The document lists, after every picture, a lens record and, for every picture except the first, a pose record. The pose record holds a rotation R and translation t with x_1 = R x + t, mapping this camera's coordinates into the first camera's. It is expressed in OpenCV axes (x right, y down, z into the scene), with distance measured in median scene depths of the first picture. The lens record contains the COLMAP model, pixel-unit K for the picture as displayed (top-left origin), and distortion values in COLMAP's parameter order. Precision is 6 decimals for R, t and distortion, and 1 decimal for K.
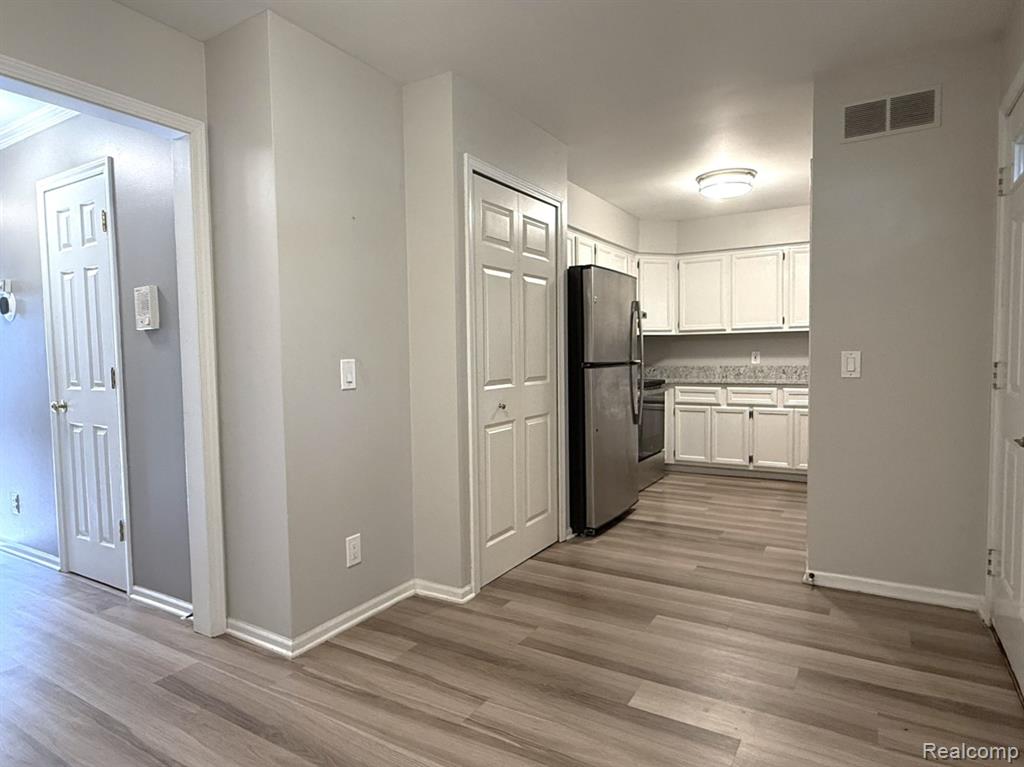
lens RADIAL K [[592.8, 0, 515.2], [0, 592.8, 385.3], [0, 0, 1]] dist [-0.005117, 0.005837]
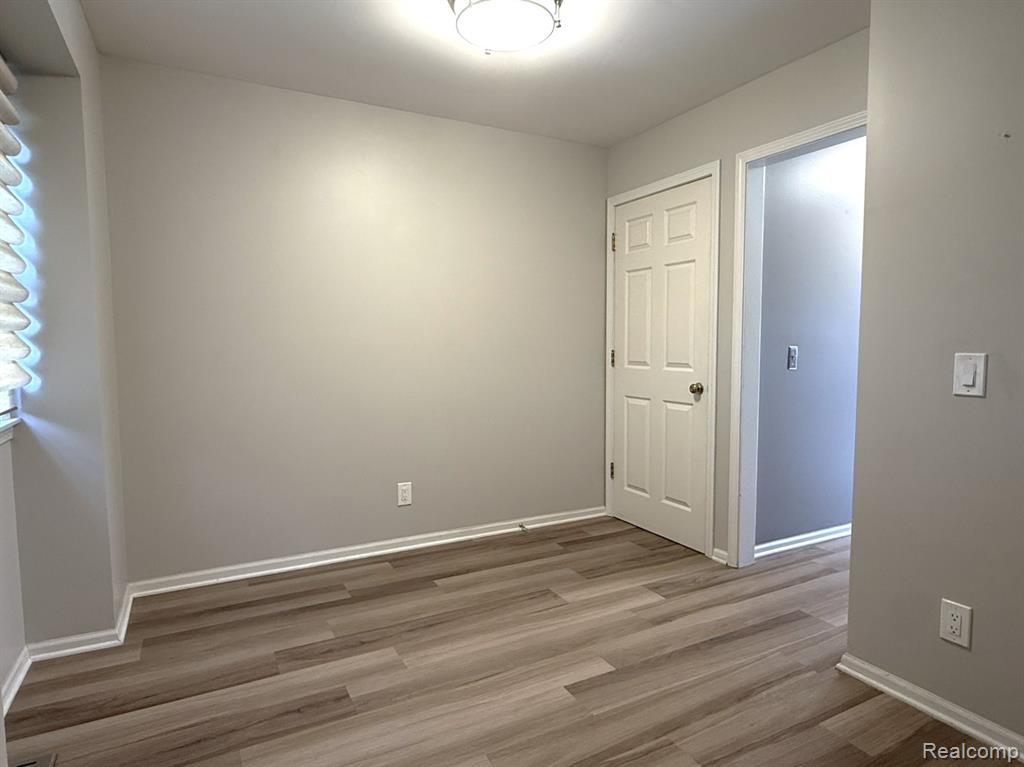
lens RADIAL K [[592.8, 0, 511.2], [0, 592.8, 383.3], [0, 0, 1]] dist [-0.005117, 0.005837]
pose [[-0.515395, 0.079177, -0.853287, 0.700739], [-0.037083, 0.992729, 0.114515, -0.079994], [0.856150, 0.090663, -0.508712, 1.063306]]
